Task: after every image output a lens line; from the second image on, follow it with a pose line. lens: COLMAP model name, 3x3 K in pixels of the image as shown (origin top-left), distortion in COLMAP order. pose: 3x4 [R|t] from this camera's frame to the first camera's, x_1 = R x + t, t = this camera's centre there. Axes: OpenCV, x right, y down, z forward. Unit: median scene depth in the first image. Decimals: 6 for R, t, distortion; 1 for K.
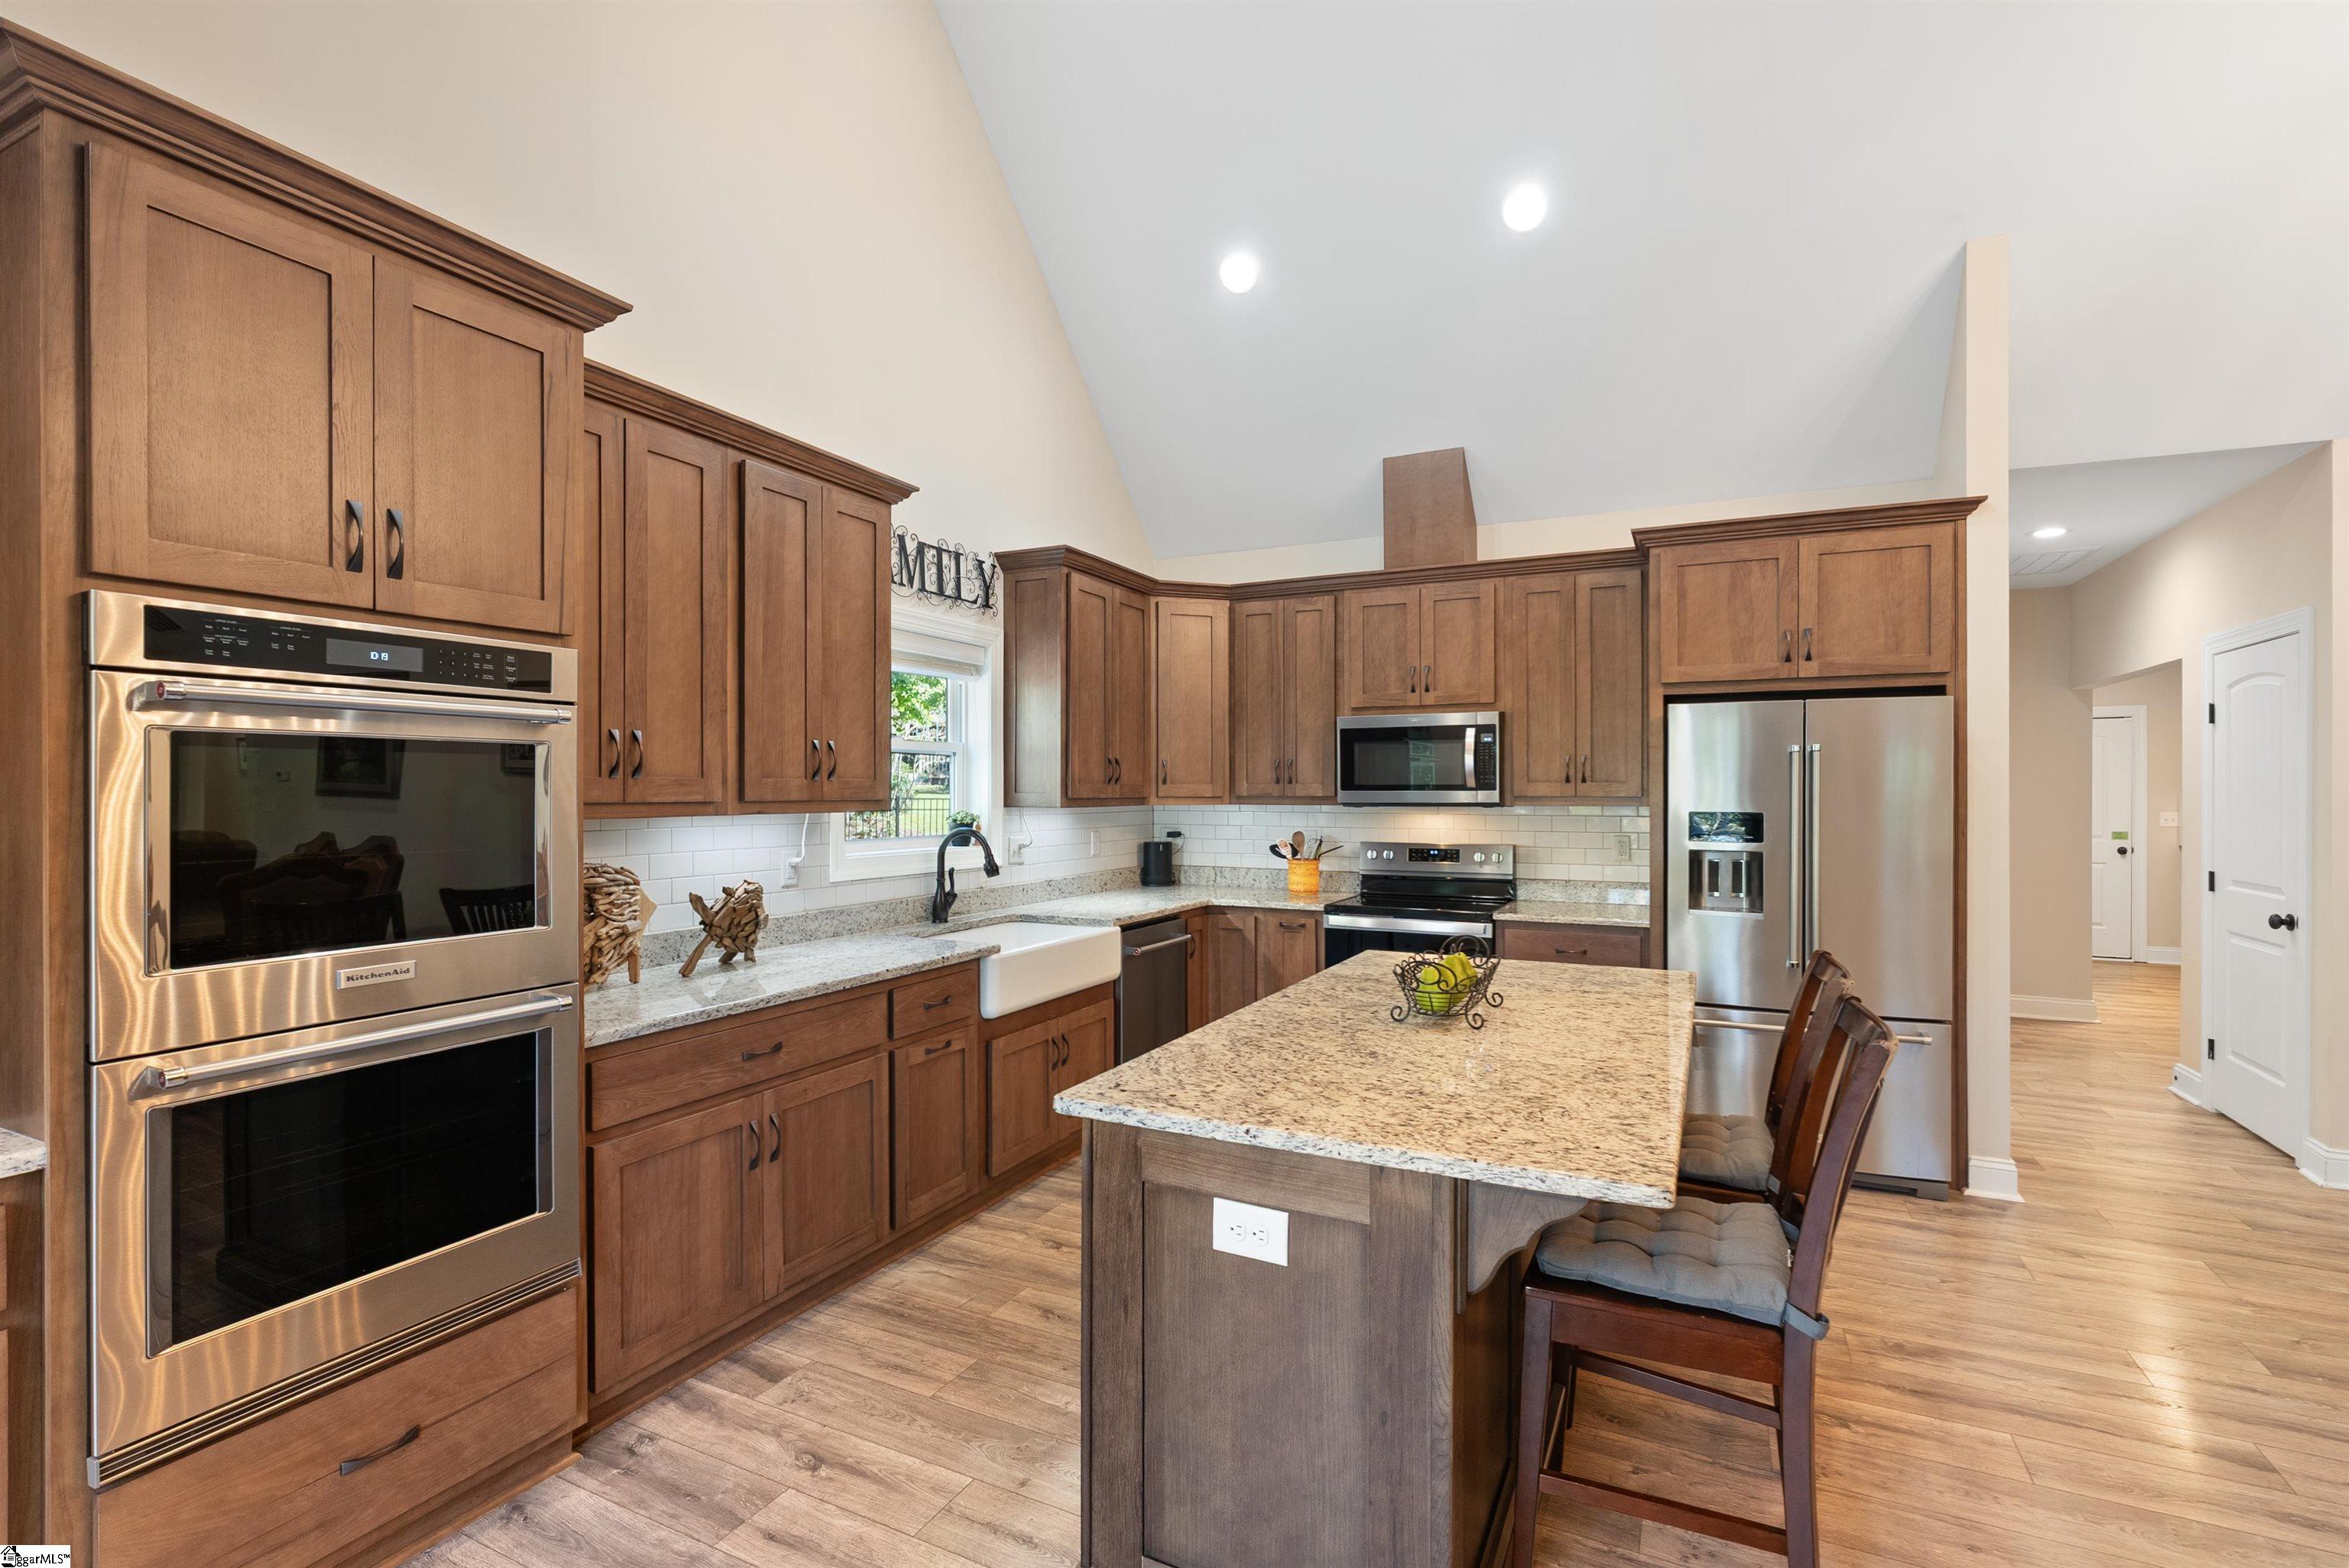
lens RADIAL K [[1071.6, 0, 1174.3], [0, 1071.6, 788.9], [0, 0, 1]] dist [-0.002970, 0.000005]
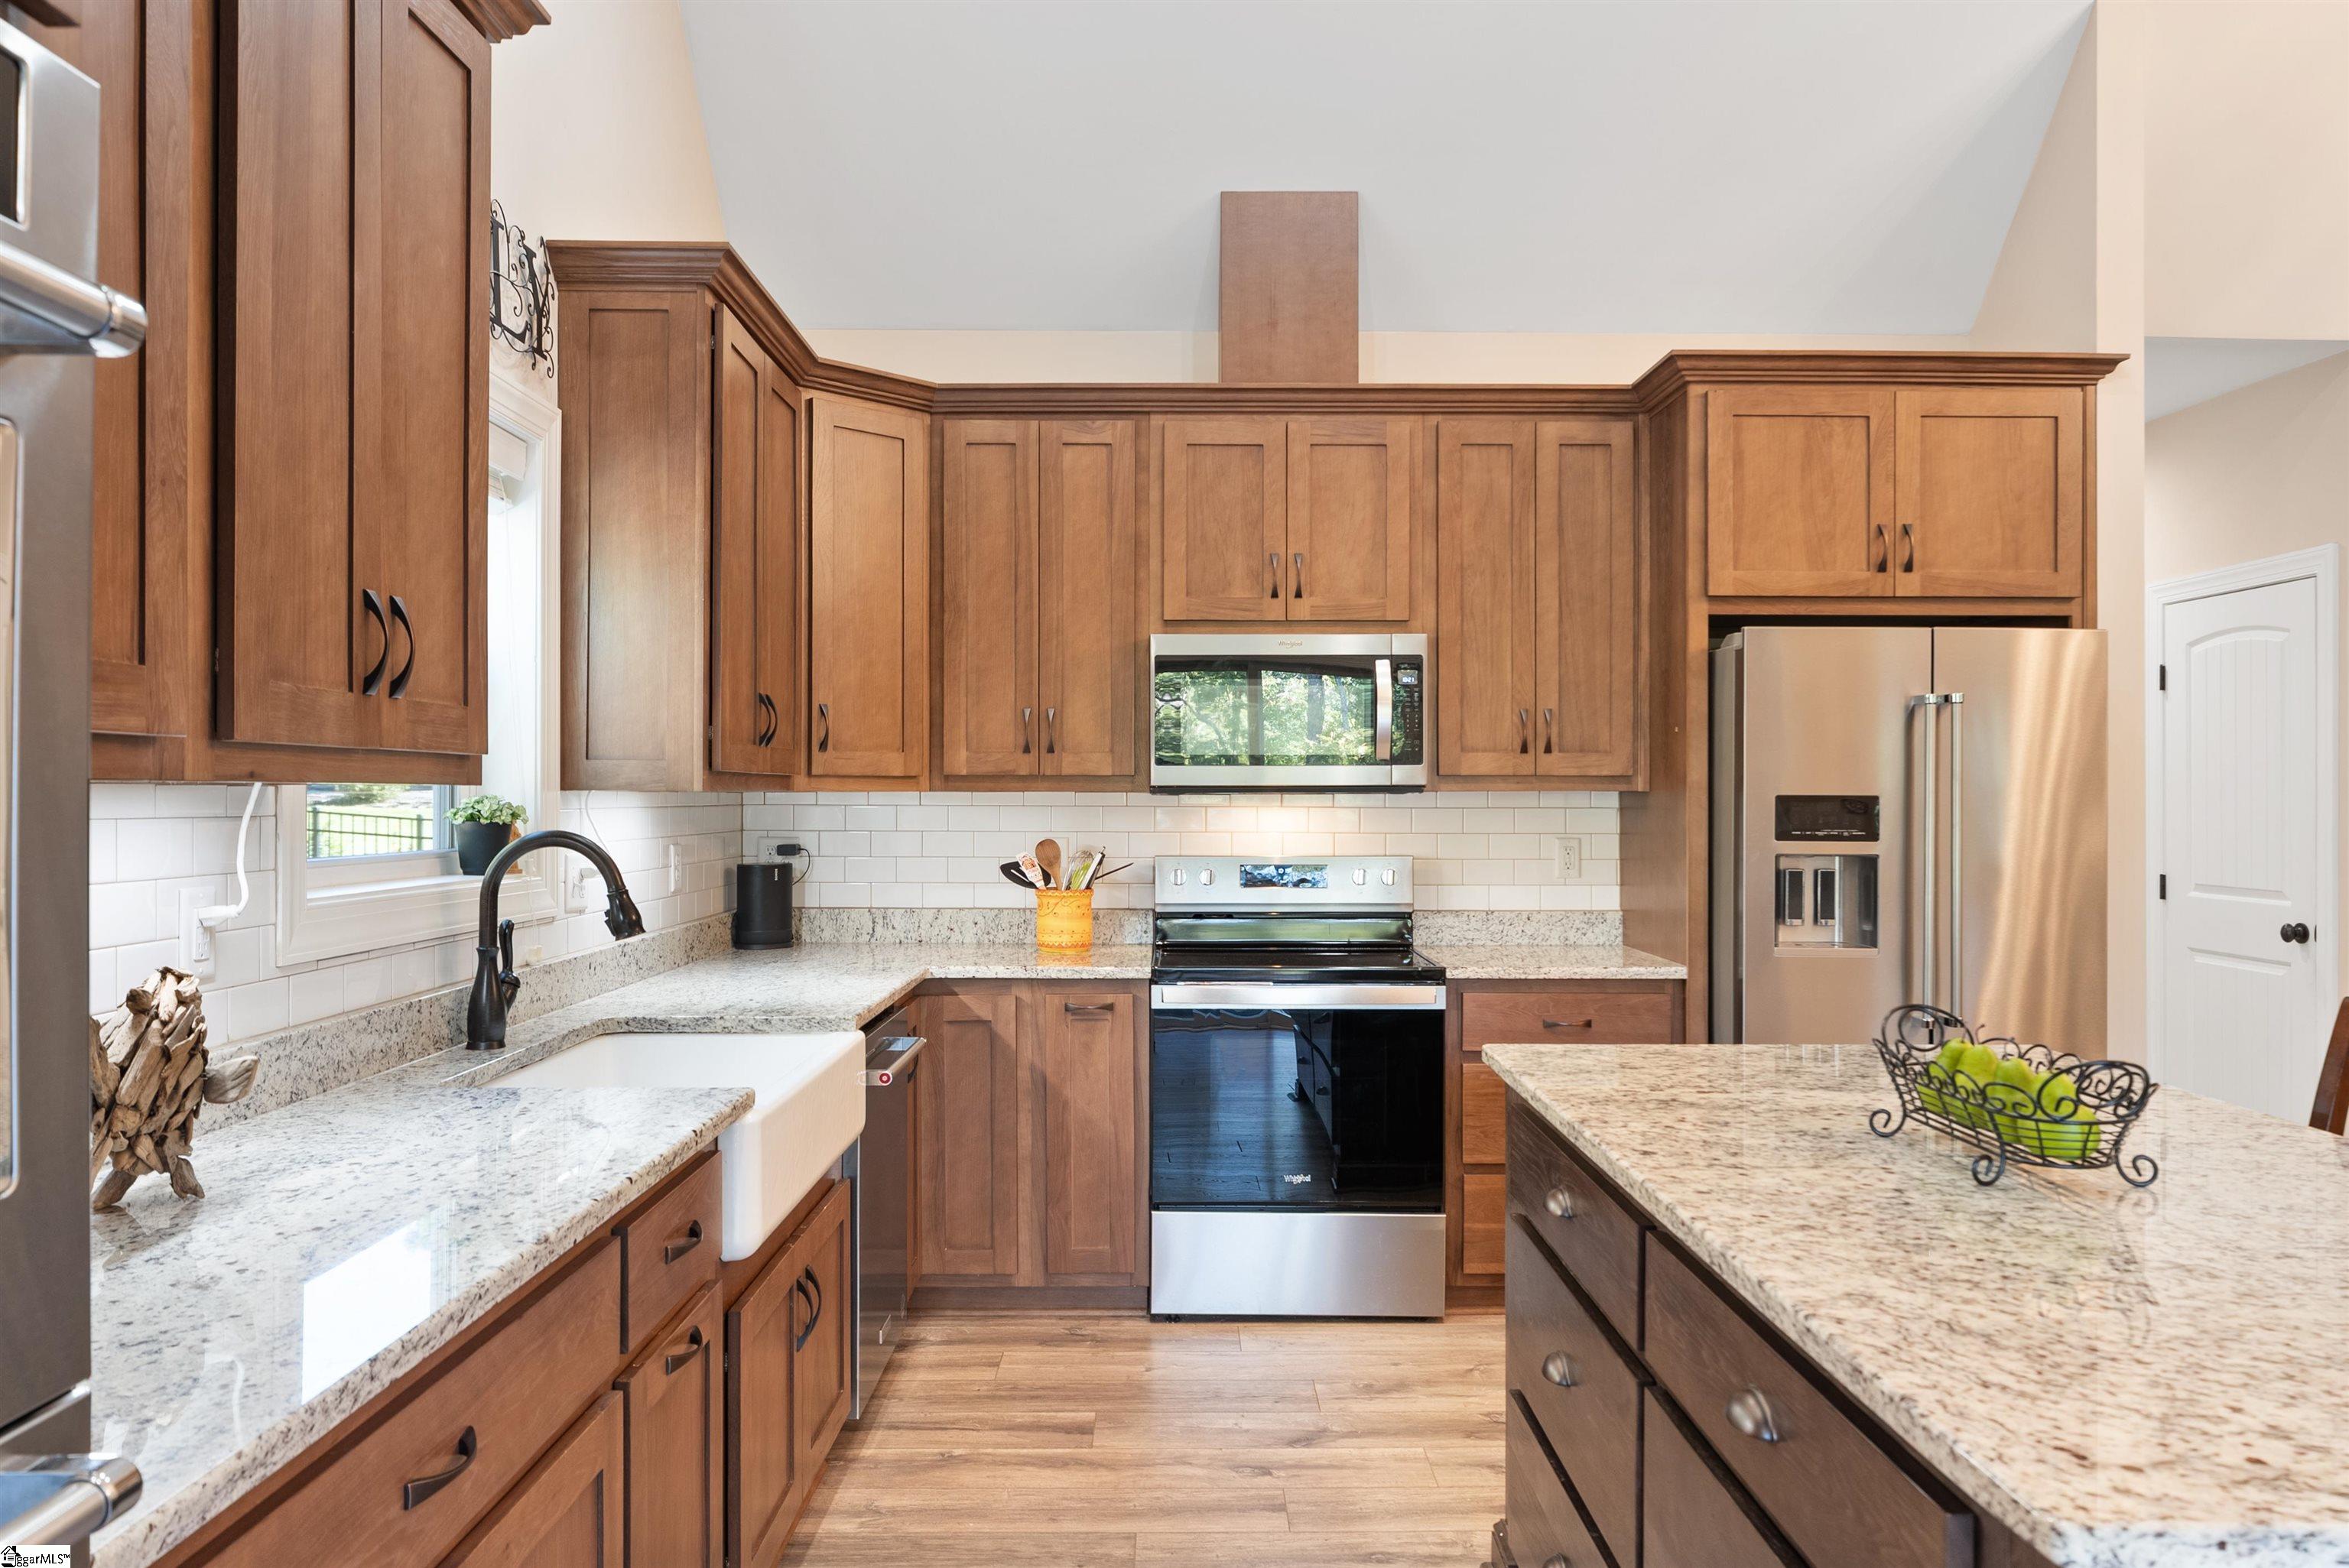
lens RADIAL K [[1613.9, 0, 1177.1], [0, 1613.9, 788.2], [0, 0, 1]] dist [0.000585, 0.004124]
pose [[0.892884, 0.003482, 0.450273, -0.234063], [-0.002320, 0.999992, -0.003132, 0.017743], [-0.450280, 0.001752, 0.892886, 0.250668]]
